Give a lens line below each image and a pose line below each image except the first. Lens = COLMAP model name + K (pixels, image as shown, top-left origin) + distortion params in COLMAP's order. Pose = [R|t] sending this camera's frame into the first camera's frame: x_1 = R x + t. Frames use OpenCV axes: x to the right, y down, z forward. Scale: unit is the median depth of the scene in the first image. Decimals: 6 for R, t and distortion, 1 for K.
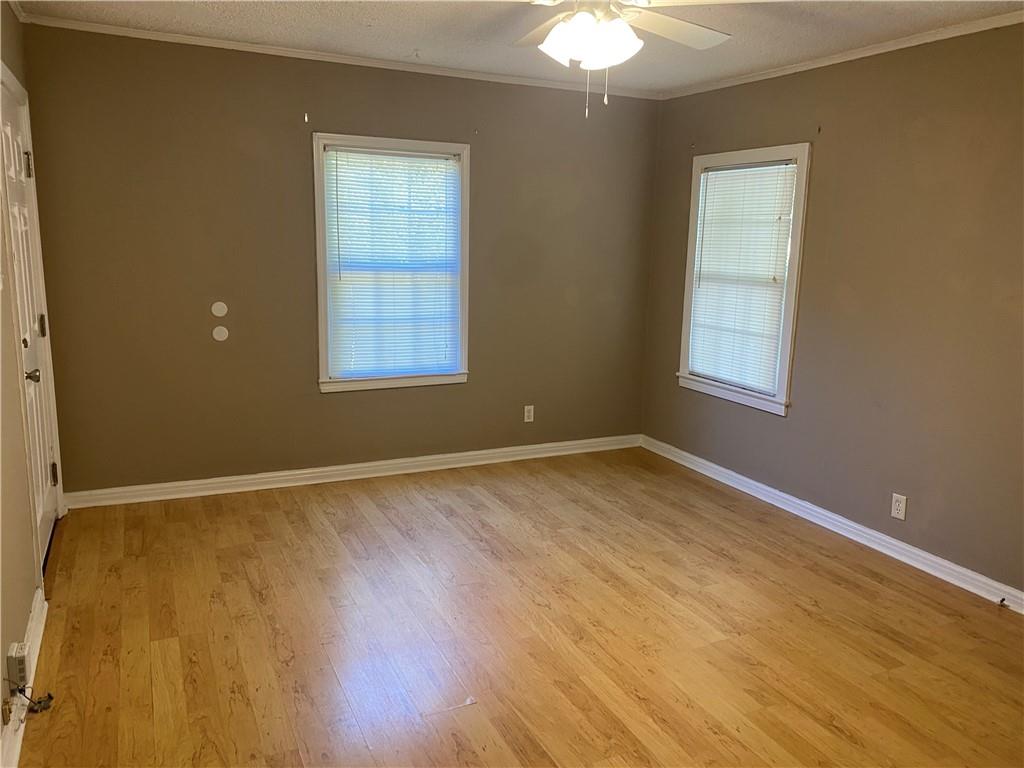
lens RADIAL K [[776.8, 0, 511.3], [0, 776.8, 382.6], [0, 0, 1]] dist [0.025842, -0.018649]
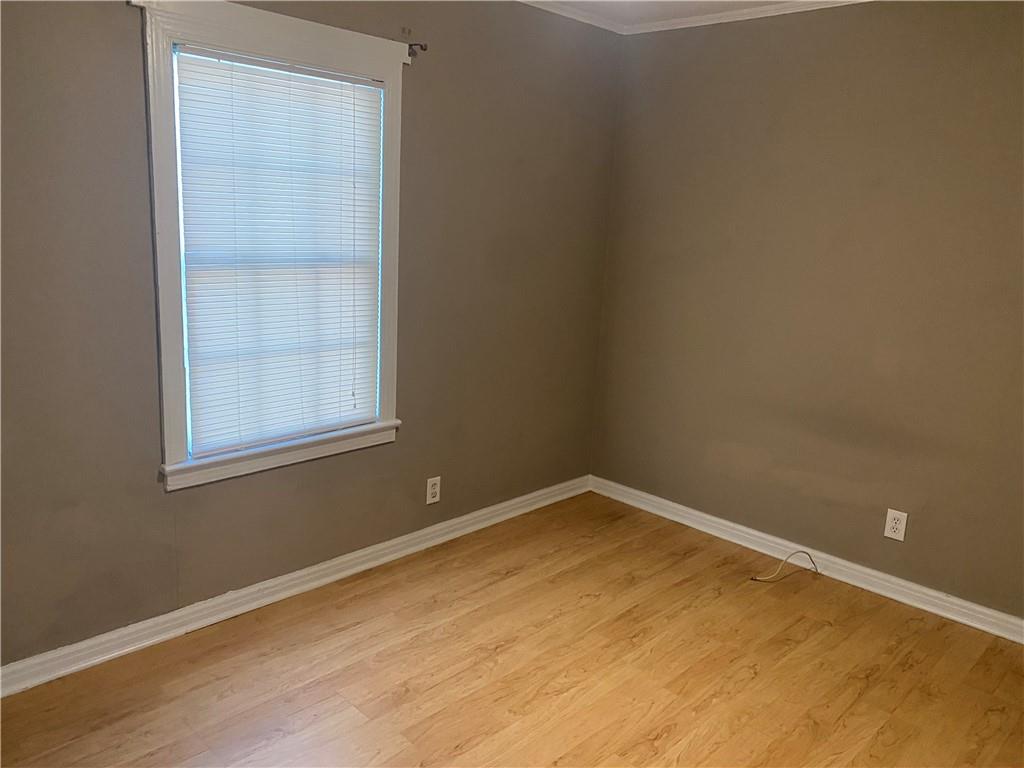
lens RADIAL K [[776.8, 0, 512.8], [0, 776.8, 383.2], [0, 0, 1]] dist [0.025842, -0.018649]
pose [[0.946008, -0.061695, 0.318217, -0.166030], [0.051007, 0.997822, 0.041820, -0.069491], [-0.320104, -0.023331, 0.947095, 0.352716]]
